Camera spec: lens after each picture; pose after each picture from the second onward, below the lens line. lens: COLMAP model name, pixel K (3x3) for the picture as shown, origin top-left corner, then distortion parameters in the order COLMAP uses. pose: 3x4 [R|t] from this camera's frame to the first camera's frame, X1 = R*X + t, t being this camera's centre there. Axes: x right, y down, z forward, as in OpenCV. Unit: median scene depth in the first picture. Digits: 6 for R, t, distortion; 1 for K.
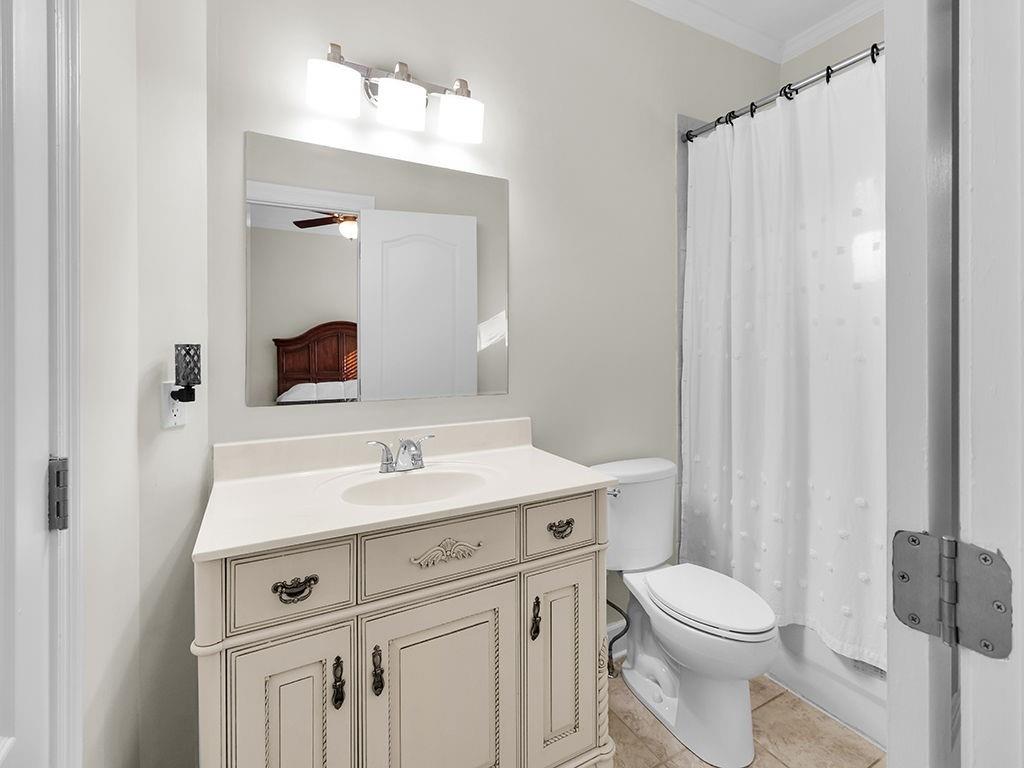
lens RADIAL K [[486.9, 0, 536.3], [0, 486.9, 358.2], [0, 0, 1]] dist [0.001497, -0.000312]
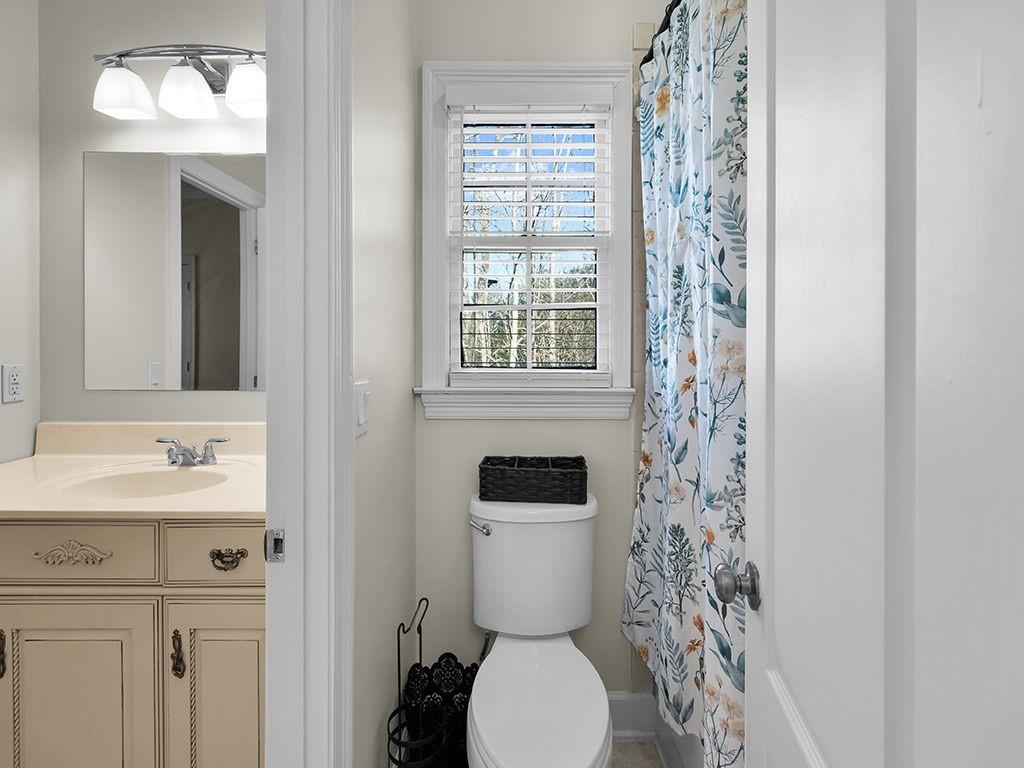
lens RADIAL K [[486.9, 0, 536.3], [0, 486.9, 358.2], [0, 0, 1]] dist [0.001497, -0.000312]
pose [[0.870537, 0.032507, -0.491028, 0.825667], [-0.033590, 0.999414, 0.006612, -0.016758], [0.490955, 0.010738, 0.871119, 0.472942]]
